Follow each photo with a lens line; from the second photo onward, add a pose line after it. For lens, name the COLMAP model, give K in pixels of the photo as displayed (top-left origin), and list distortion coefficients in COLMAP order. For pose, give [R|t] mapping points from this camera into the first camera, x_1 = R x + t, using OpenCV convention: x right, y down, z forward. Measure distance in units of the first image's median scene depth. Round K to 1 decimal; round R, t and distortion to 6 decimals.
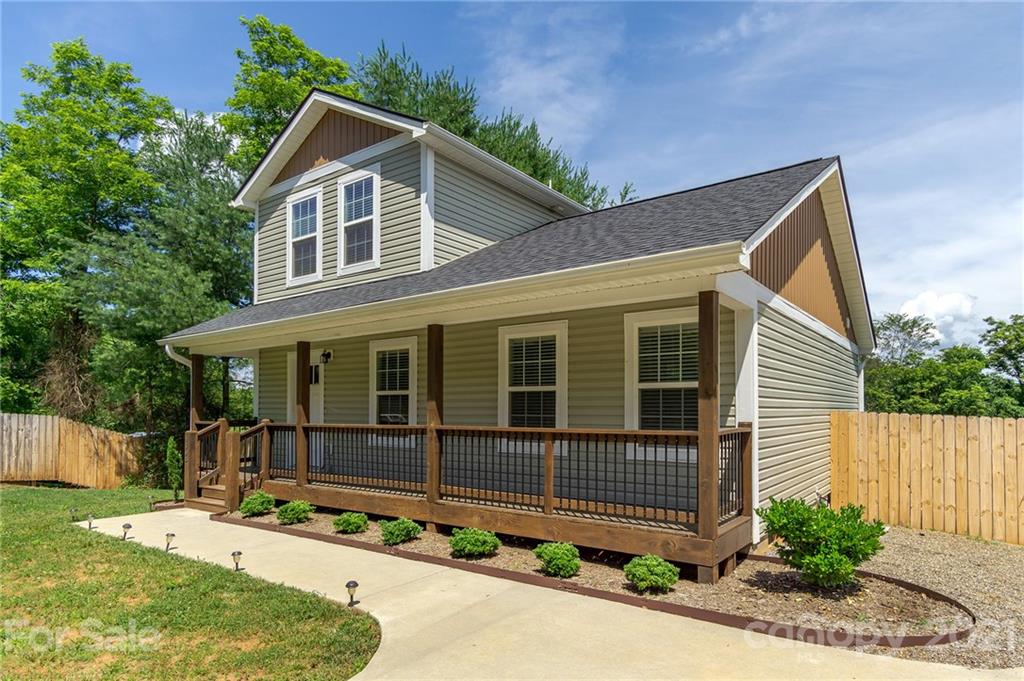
lens RADIAL K [[592.3, 0, 523.1], [0, 592.3, 400.3], [0, 0, 1]] dist [0.007798, 0.001555]
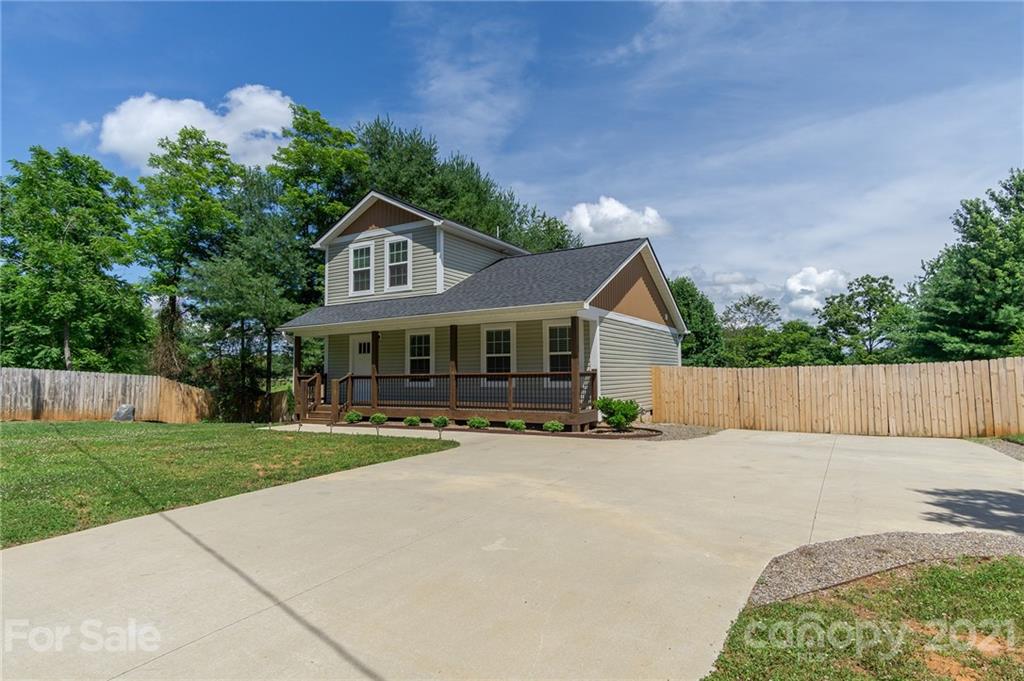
lens RADIAL K [[554.2, 0, 491.6], [0, 554.2, 325.1], [0, 0, 1]] dist [0.005101, 0.000506]
pose [[0.997051, -0.002785, 0.076688, -0.113931], [0.008360, 0.997336, -0.072471, 0.011759], [-0.076282, 0.072898, 0.994418, -0.649883]]
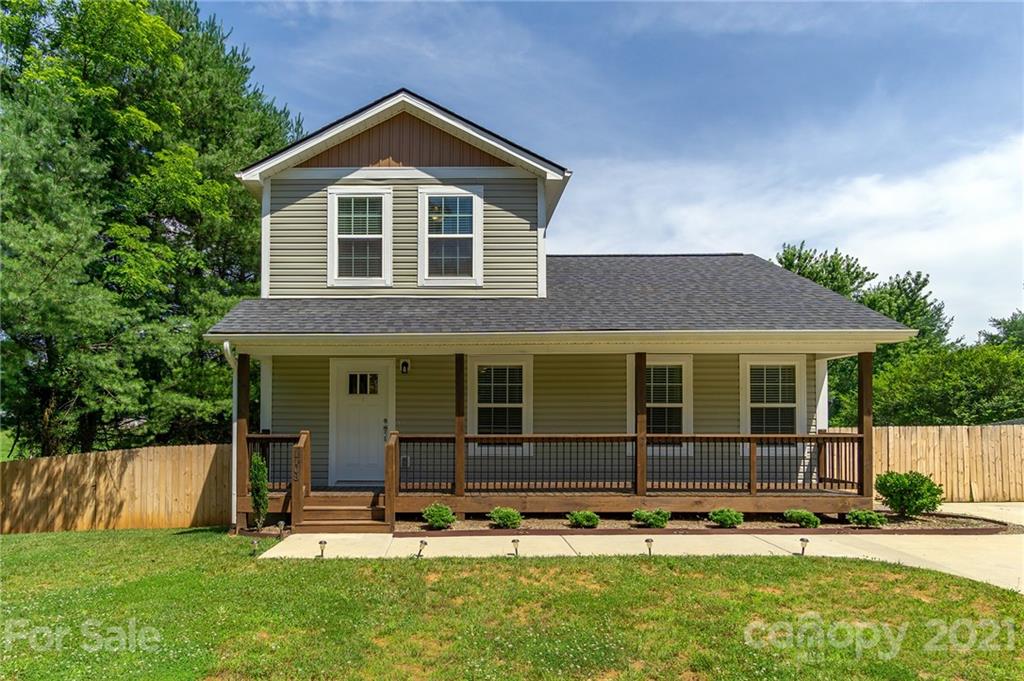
lens RADIAL K [[647.0, 0, 454.6], [0, 647.0, 407.4], [0, 0, 1]] dist [0.007470, 0.006399]
pose [[0.810450, 0.016126, 0.585586, -0.851902], [-0.009965, 0.999856, -0.013742, 0.006810], [-0.585723, 0.005301, 0.810494, 0.090233]]
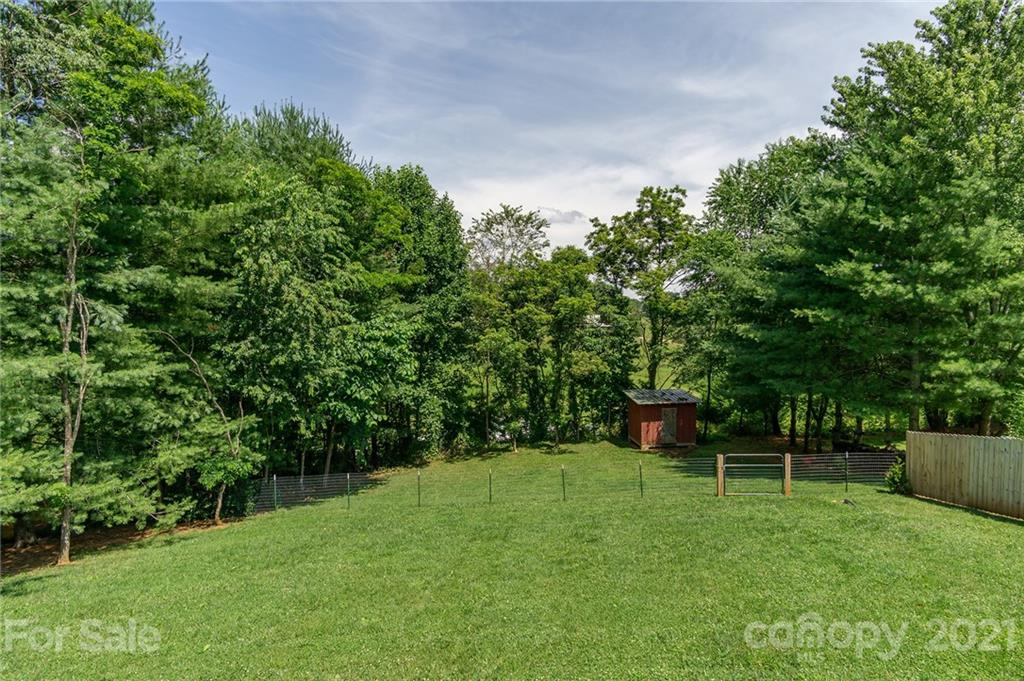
lens RADIAL K [[554.2, 0, 516.5], [0, 554.2, 344.3], [0, 0, 1]] dist [0.005101, 0.000506]
pose [[0.829453, -0.037800, 0.557296, 0.757307], [-0.002400, 0.997457, 0.071227, -0.020940], [-0.558571, -0.060416, 0.827253, 1.304473]]
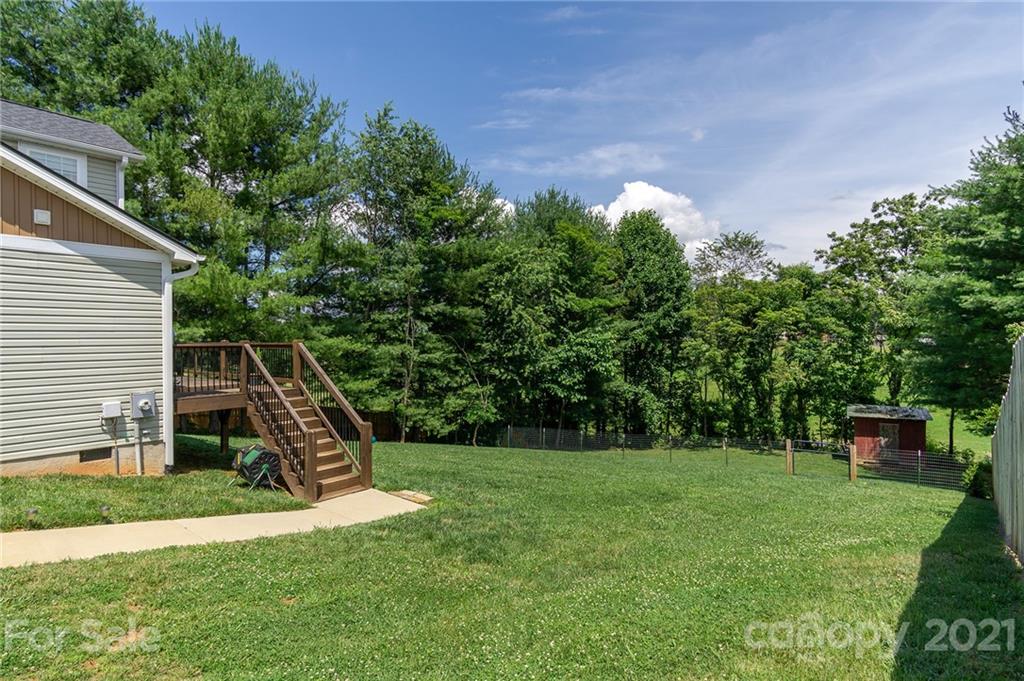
lens RADIAL K [[550.5, 0, 502.7], [0, 550.5, 343.3], [0, 0, 1]] dist [0.014124, -0.000379]
pose [[0.997965, -0.012681, -0.062493, 1.215167], [0.014250, 0.999593, 0.024728, 0.020422], [0.062154, -0.025568, 0.997739, 0.342297]]
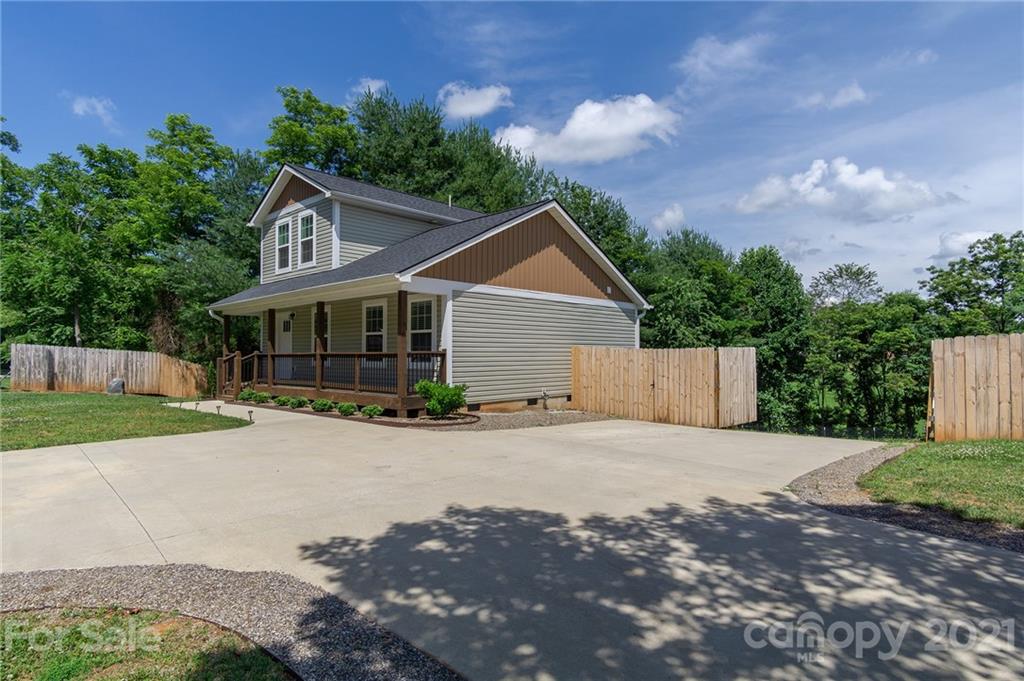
lens RADIAL K [[554.2, 0, 497.4], [0, 554.2, 342.5], [0, 0, 1]] dist [0.005101, 0.000506]
pose [[0.990569, -0.004206, -0.136951, 0.469982], [0.003735, 0.999986, -0.003700, 0.013413], [0.136965, 0.003154, 0.990571, -0.512386]]
